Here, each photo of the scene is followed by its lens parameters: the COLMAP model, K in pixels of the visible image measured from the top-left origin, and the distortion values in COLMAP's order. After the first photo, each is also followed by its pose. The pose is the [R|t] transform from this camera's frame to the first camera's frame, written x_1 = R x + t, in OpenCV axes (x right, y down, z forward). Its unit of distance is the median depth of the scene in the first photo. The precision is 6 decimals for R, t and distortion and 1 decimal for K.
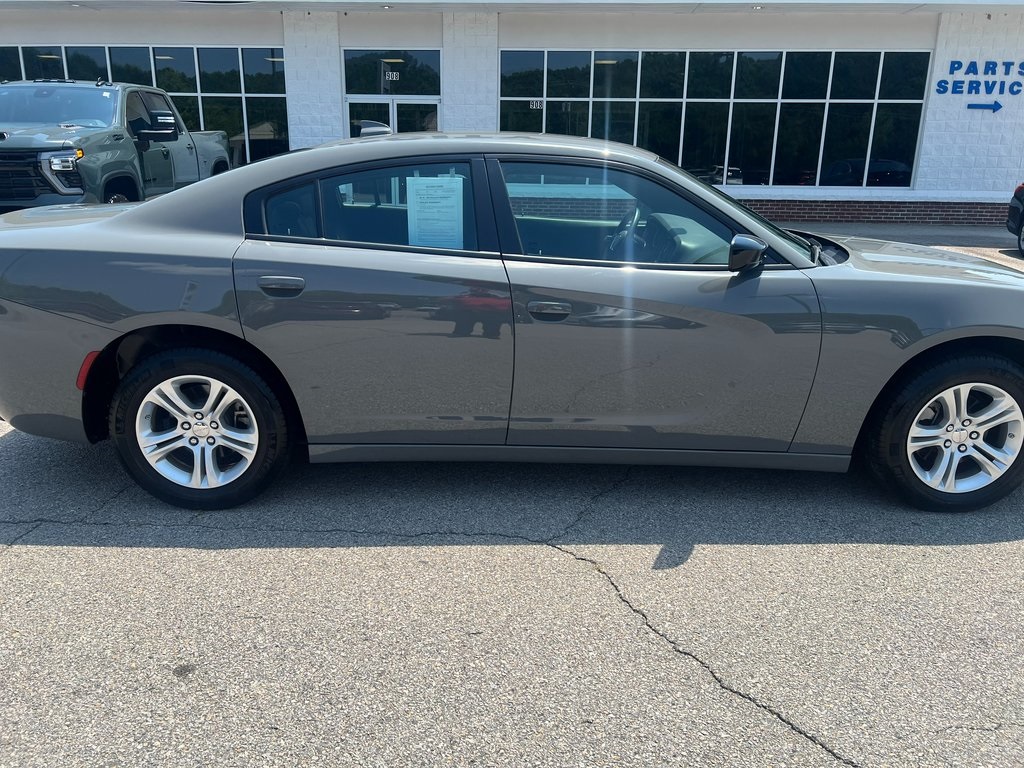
lens RADIAL K [[787.4, 0, 508.3], [0, 787.4, 379.8], [0, 0, 1]] dist [0.062027, -0.063623]
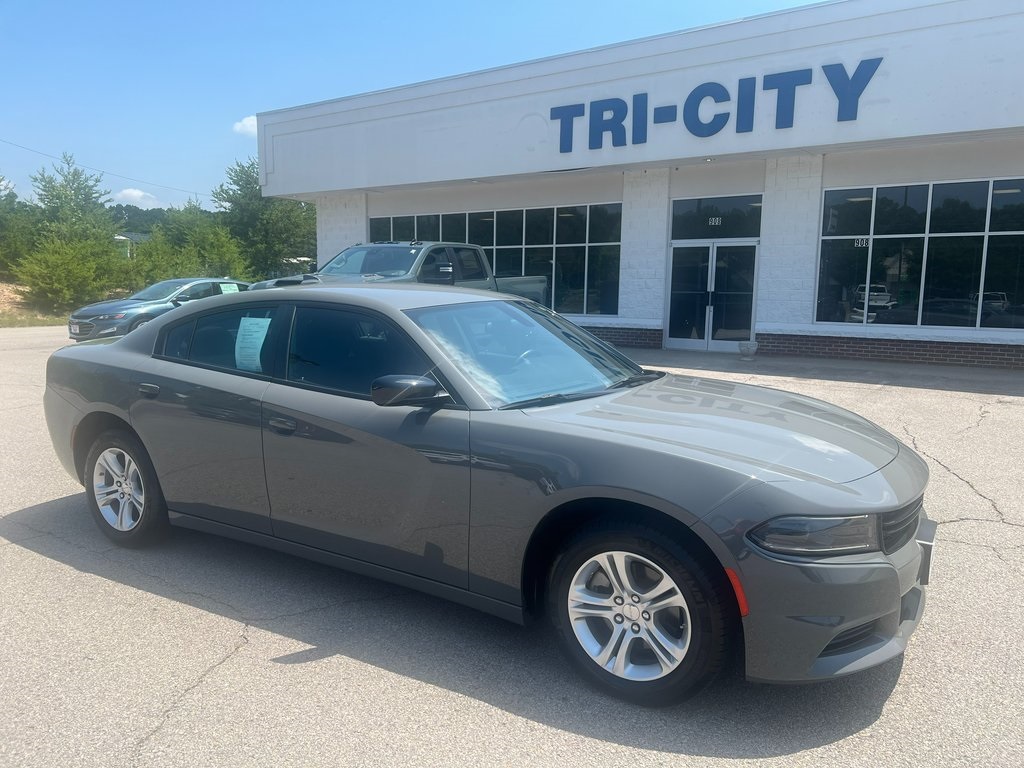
lens RADIAL K [[807.2, 0, 517.2], [0, 807.2, 382.1], [0, 0, 1]] dist [0.021370, -0.010571]
pose [[0.831652, 0.062439, -0.551776, 0.688929], [-0.152640, 0.981086, -0.119044, -0.040085], [0.533907, 0.183227, 0.825452, 0.102133]]
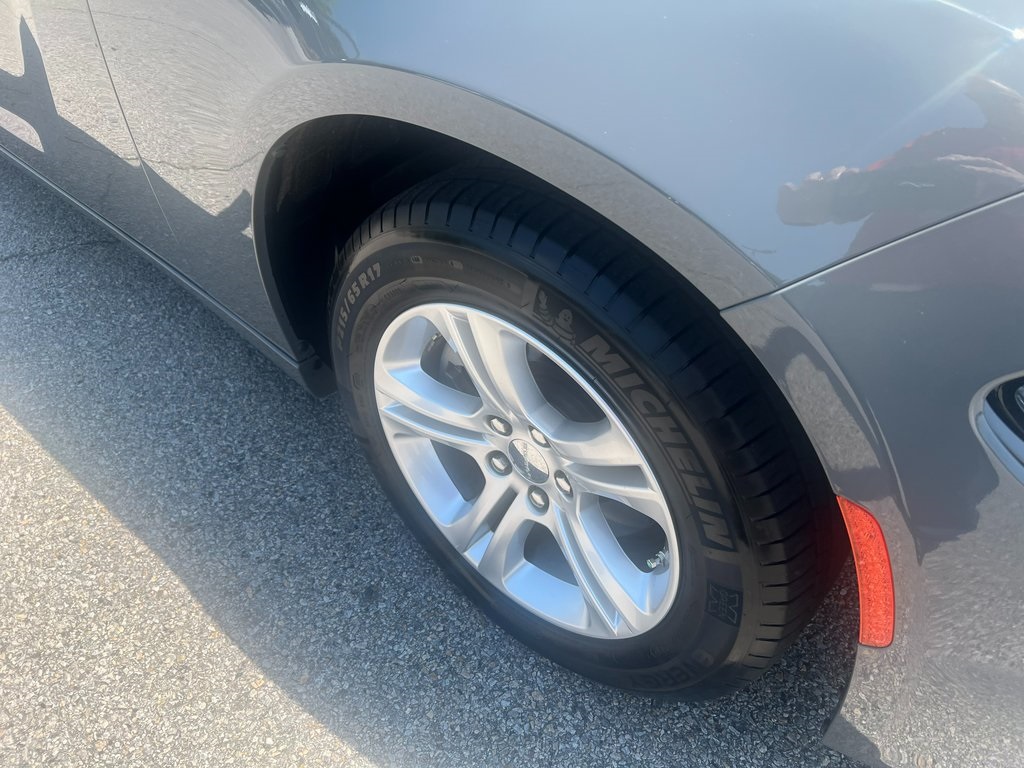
lens RADIAL K [[787.4, 0, 508.3], [0, 787.4, 379.8], [0, 0, 1]] dist [0.062027, -0.063623]
pose [[0.718951, 0.445452, -0.533556, 0.512634], [-0.198189, 0.867153, 0.456911, -0.069062], [0.666206, -0.222752, 0.711724, 0.588377]]
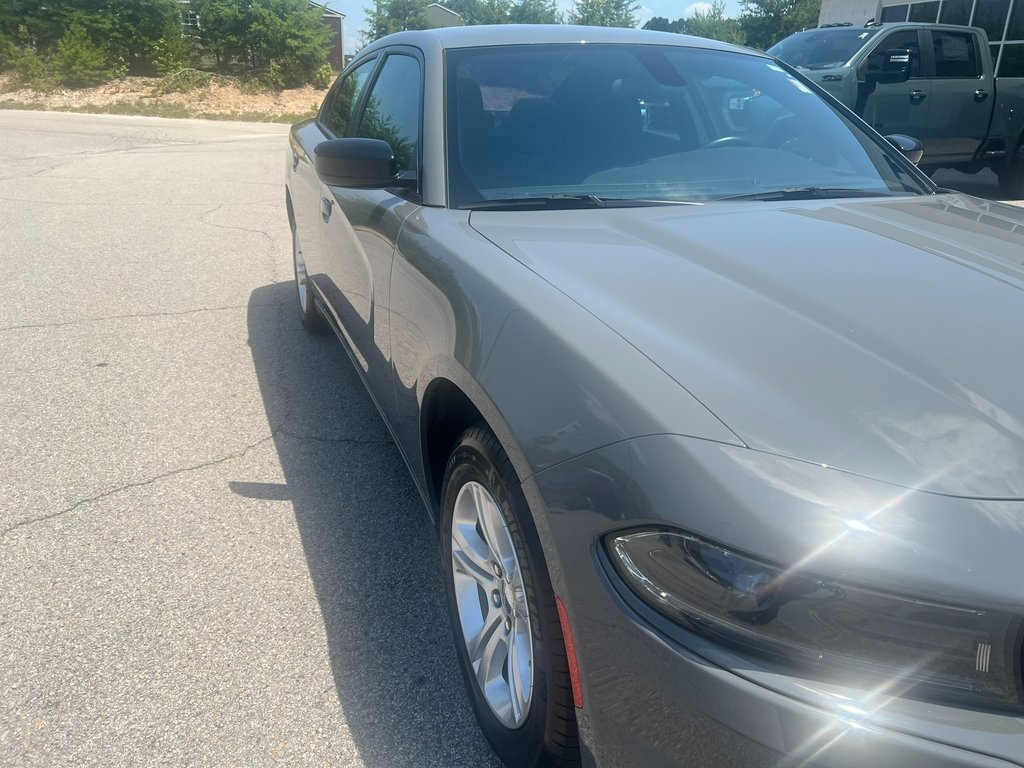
lens RADIAL K [[787.4, 0, 508.3], [0, 787.4, 379.8], [0, 0, 1]] dist [0.062027, -0.063623]
pose [[0.306018, 0.318626, -0.897124, 0.704228], [-0.288353, 0.929089, 0.231618, -0.125216], [0.907307, 0.187809, 0.376194, 0.592565]]
